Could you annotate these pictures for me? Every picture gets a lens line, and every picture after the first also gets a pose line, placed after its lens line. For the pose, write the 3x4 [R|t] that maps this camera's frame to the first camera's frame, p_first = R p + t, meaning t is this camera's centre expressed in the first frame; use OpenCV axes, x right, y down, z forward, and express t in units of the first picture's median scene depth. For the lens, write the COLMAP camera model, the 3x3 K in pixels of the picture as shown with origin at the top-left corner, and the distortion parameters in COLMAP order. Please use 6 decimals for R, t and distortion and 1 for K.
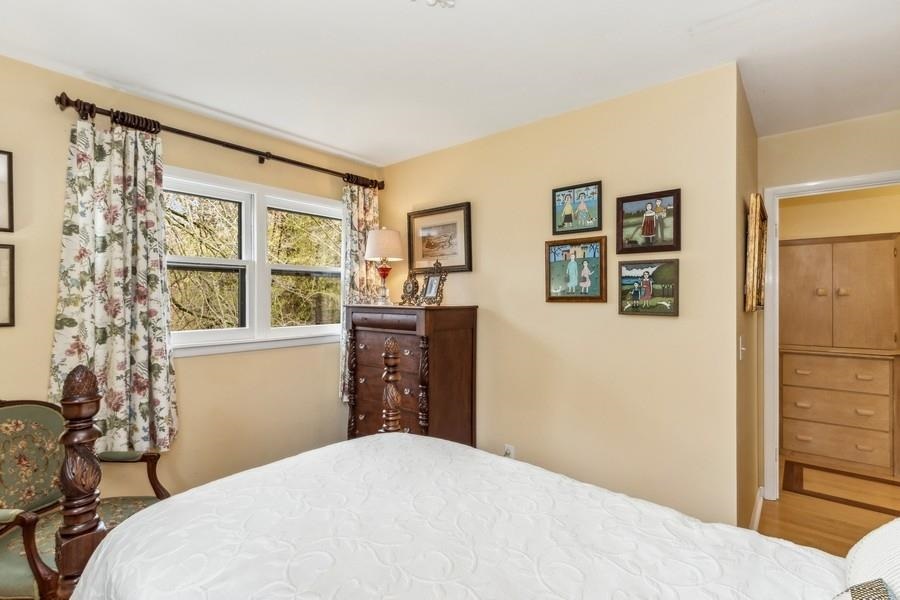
lens RADIAL K [[419.3, 0, 449.1], [0, 419.3, 299.3], [0, 0, 1]] dist [0.001468, 0.000963]
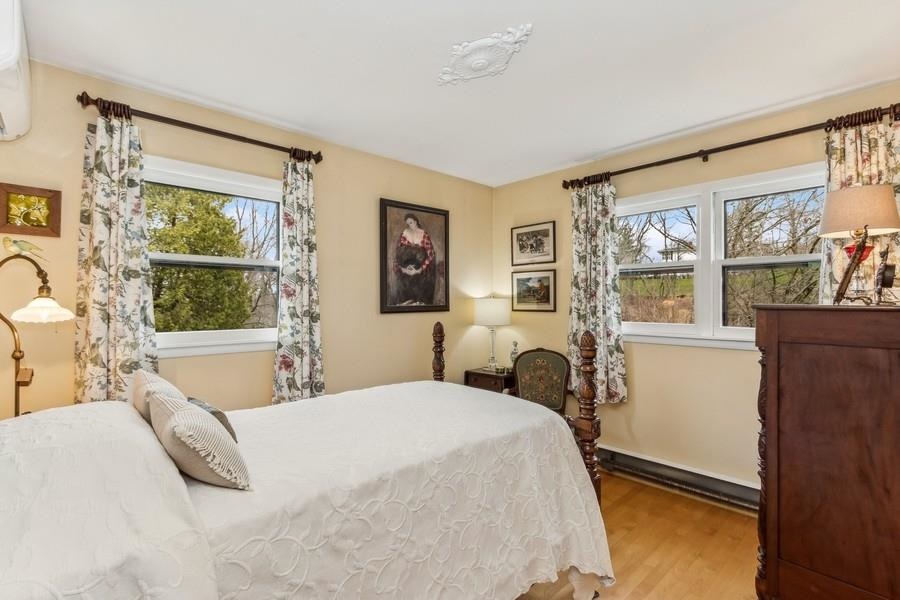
lens RADIAL K [[419.3, 0, 451.6], [0, 419.3, 300.0], [0, 0, 1]] dist [0.001468, 0.000963]
pose [[-0.112724, 0.000198, -0.993626, 0.790331], [-0.000827, 1.000000, 0.000293, 0.008702], [0.993626, 0.000854, -0.112724, 0.652179]]
